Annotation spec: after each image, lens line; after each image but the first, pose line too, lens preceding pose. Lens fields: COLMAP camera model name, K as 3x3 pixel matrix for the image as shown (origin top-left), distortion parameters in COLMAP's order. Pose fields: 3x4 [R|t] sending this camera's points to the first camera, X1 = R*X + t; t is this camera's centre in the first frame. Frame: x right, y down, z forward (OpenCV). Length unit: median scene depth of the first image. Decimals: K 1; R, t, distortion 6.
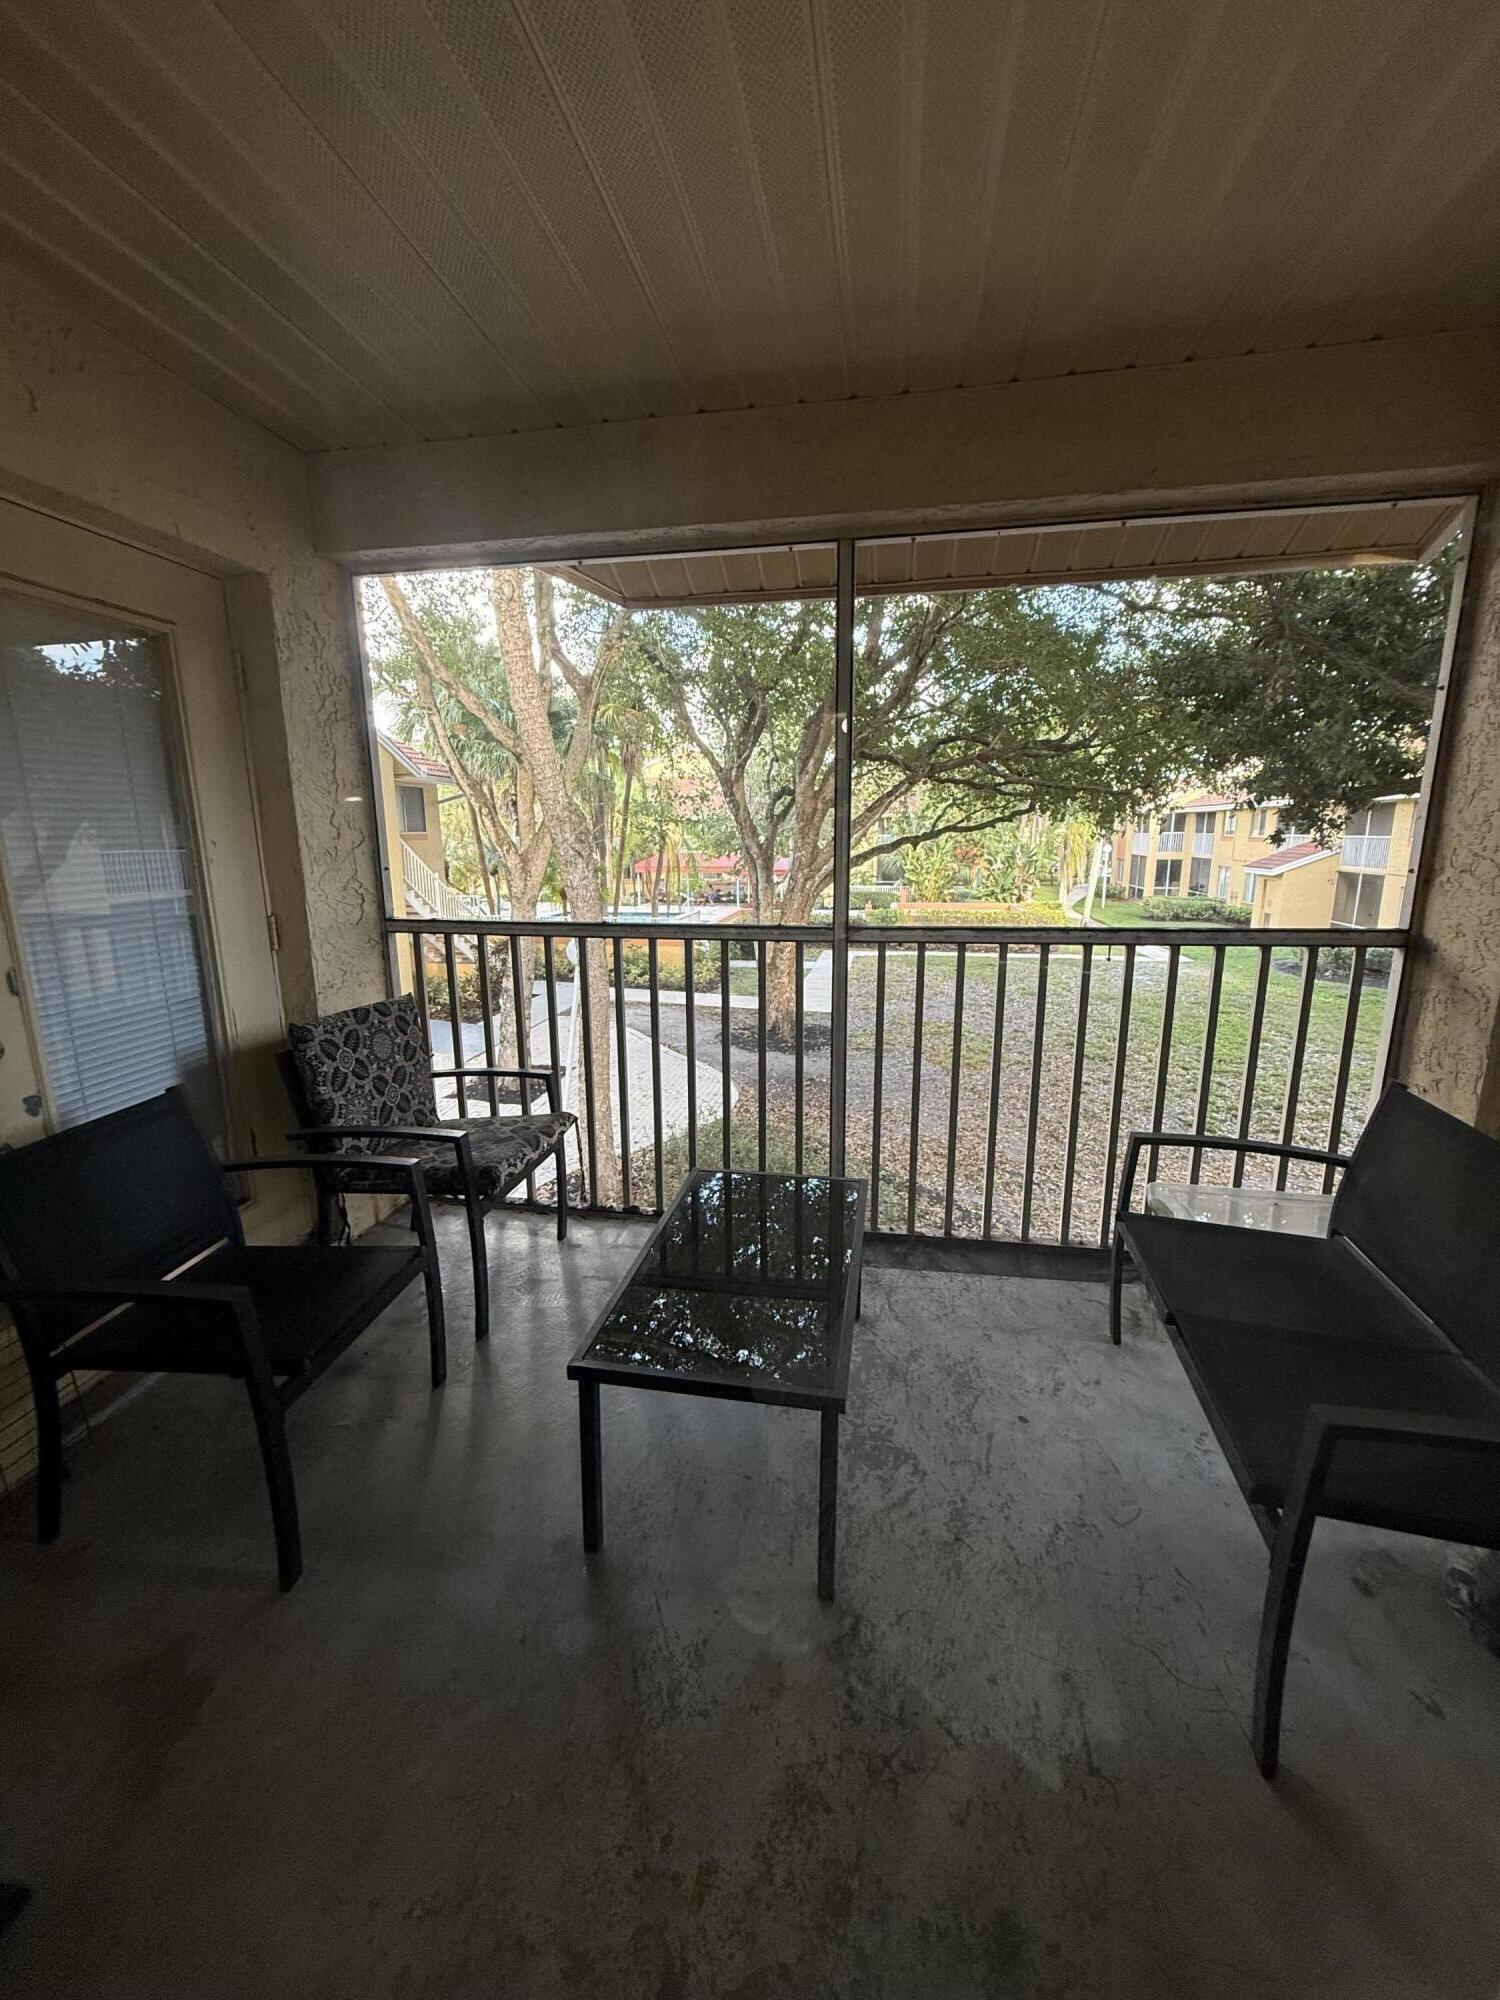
lens RADIAL K [[800.8, 0, 751.4], [0, 800.8, 995.6], [0, 0, 1]] dist [0.002432, 0.001210]
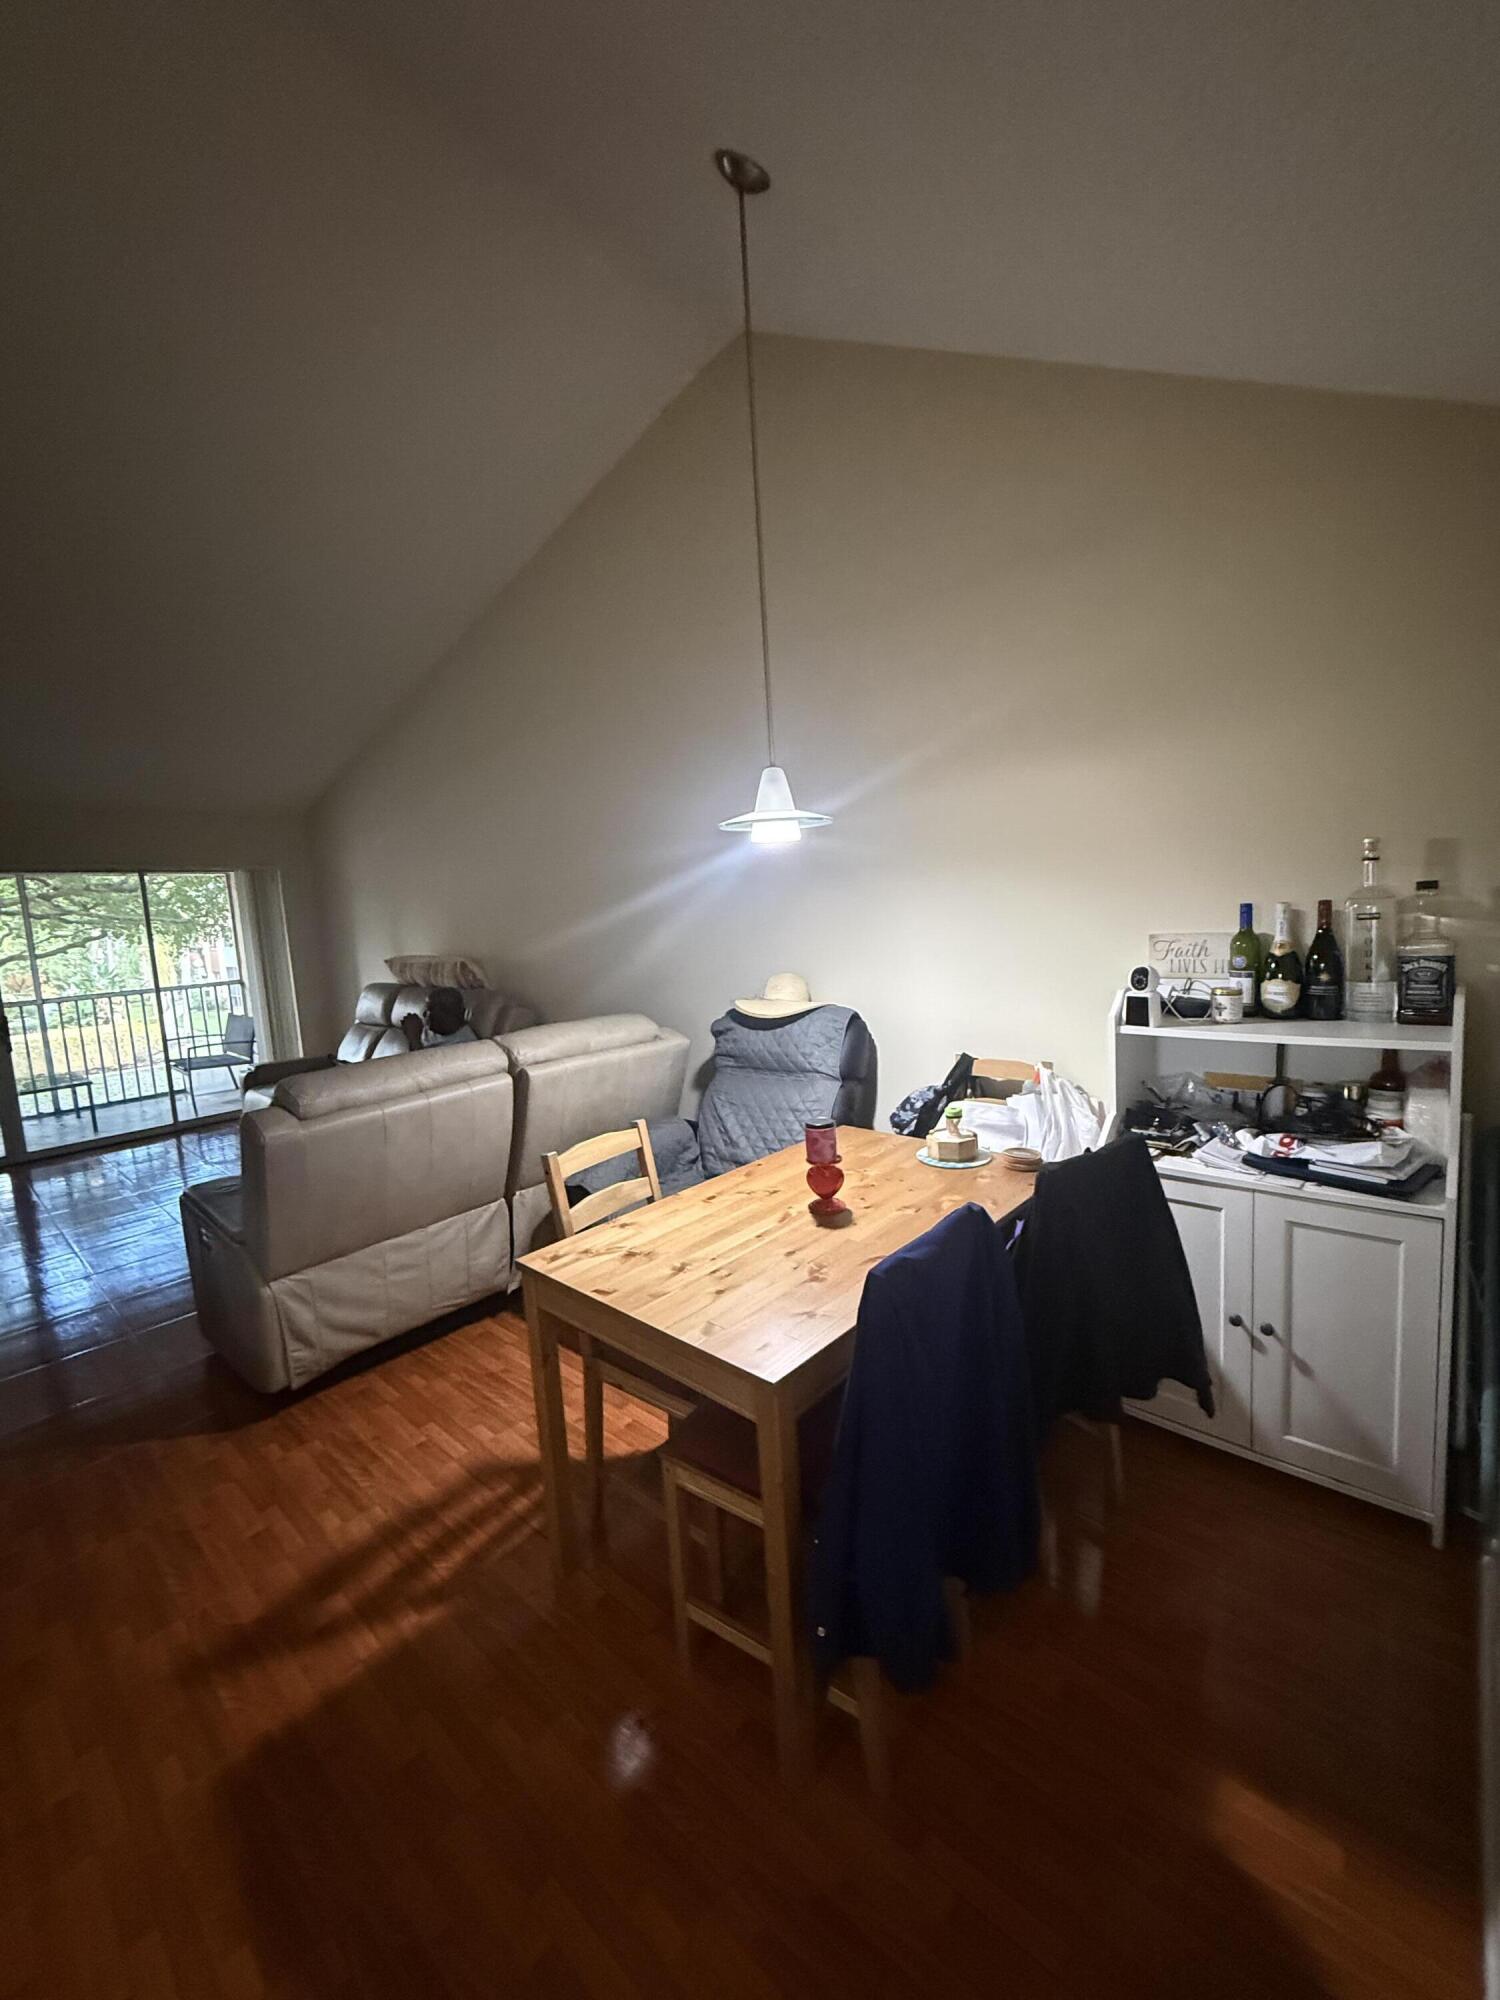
lens RADIAL K [[800.8, 0, 755.3], [0, 800.8, 999.8], [0, 0, 1]] dist [0.002432, 0.001210]
pose [[0.530221, -0.117579, 0.839667, -0.121415], [0.222034, 0.975032, -0.003674, 0.061991], [-0.818270, 0.188383, 0.543089, -0.341068]]
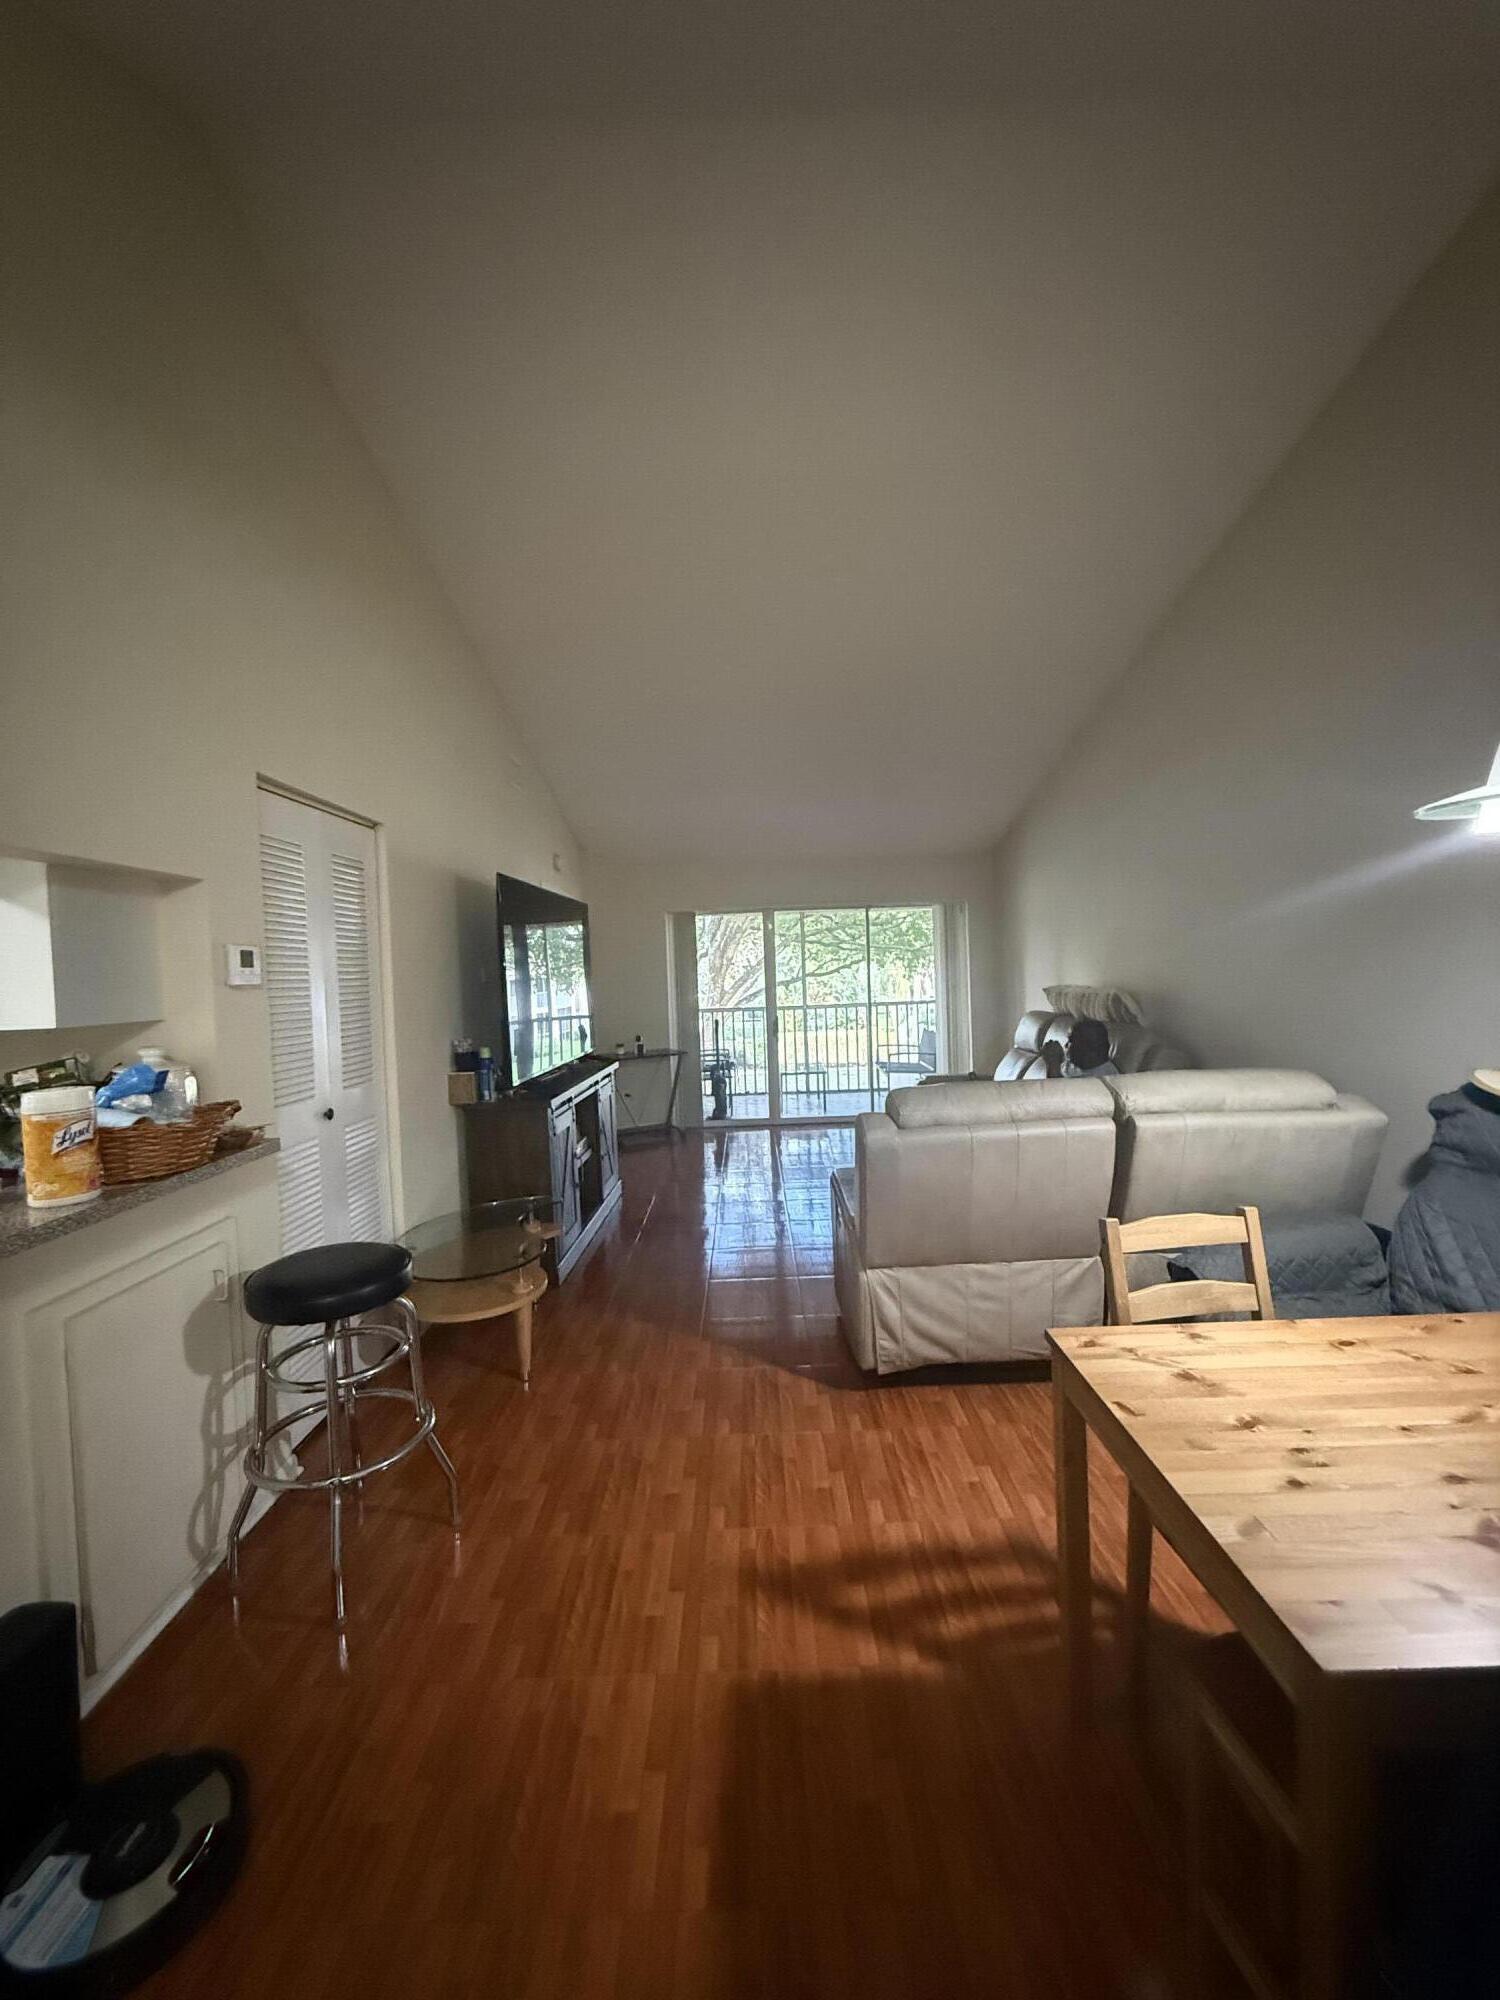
lens RADIAL K [[800.8, 0, 750.4], [0, 800.8, 999.2], [0, 0, 1]] dist [0.002432, 0.001210]
pose [[0.983954, -0.030652, 0.175767, -0.102893], [0.060530, 0.984056, -0.167240, 0.063745], [-0.167839, 0.175196, 0.970122, -0.342623]]
